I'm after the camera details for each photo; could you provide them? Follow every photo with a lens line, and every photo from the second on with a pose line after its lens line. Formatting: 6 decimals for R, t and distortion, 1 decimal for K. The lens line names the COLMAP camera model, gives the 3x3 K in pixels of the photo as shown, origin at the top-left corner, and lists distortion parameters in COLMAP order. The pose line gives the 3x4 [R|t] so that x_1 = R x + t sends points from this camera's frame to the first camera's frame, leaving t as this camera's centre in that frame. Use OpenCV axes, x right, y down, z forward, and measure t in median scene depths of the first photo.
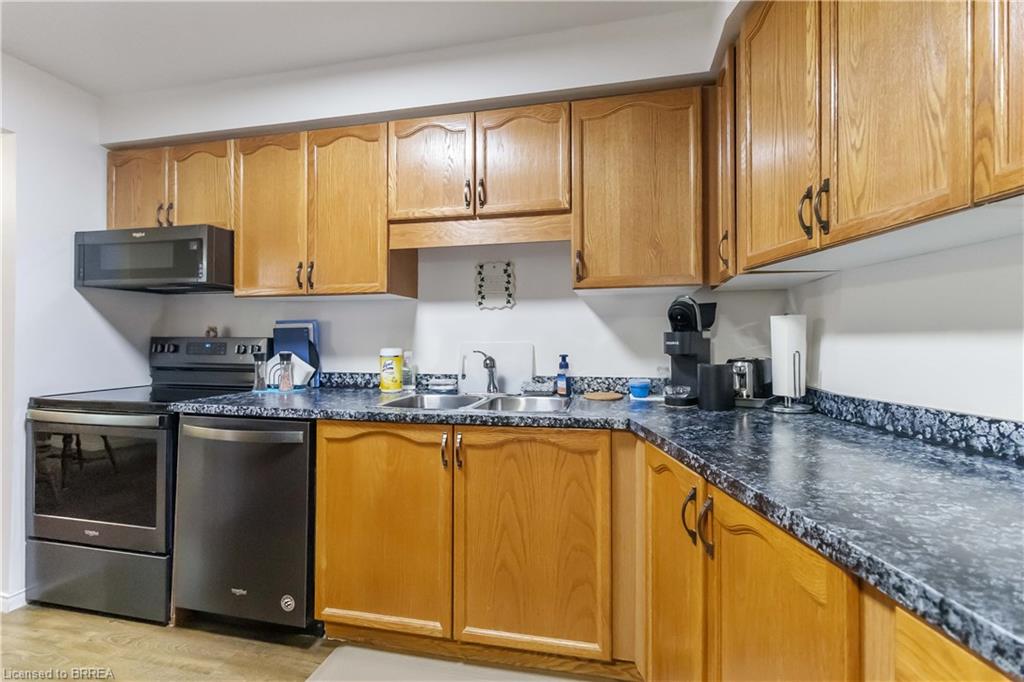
lens RADIAL K [[481.7, 0, 515.0], [0, 481.7, 324.7], [0, 0, 1]] dist [0.002425, 0.000507]
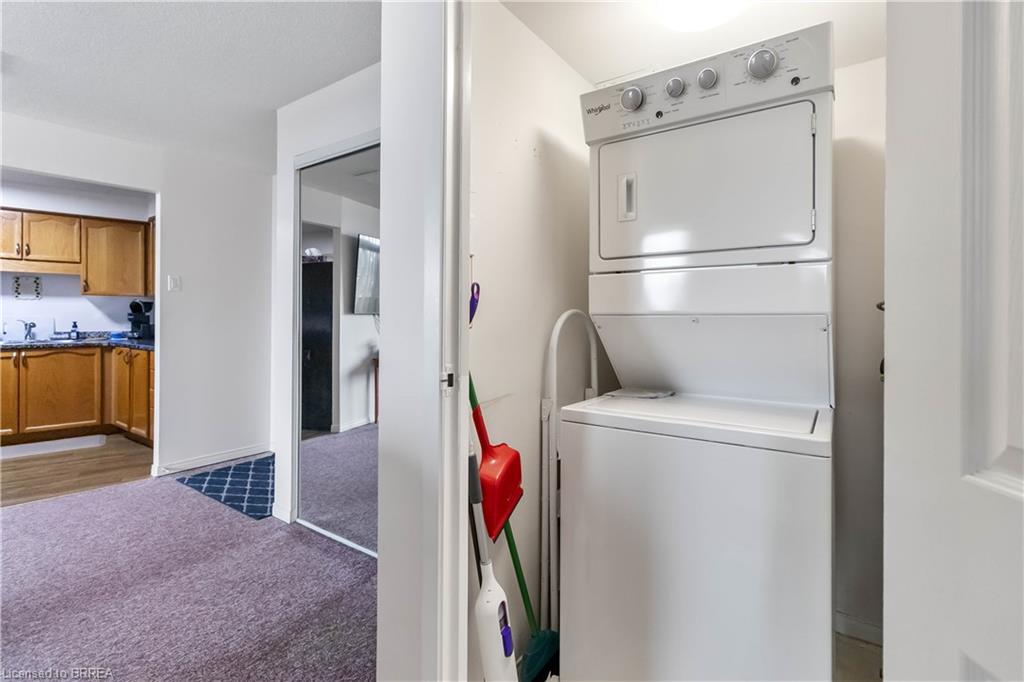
lens RADIAL K [[481.7, 0, 515.0], [0, 481.7, 324.7], [0, 0, 1]] dist [0.002425, 0.000507]
pose [[0.614824, -0.004196, 0.788653, -0.464410], [-0.035842, 0.998804, 0.033255, -0.082862], [-0.787850, -0.048713, 0.613938, -2.264044]]
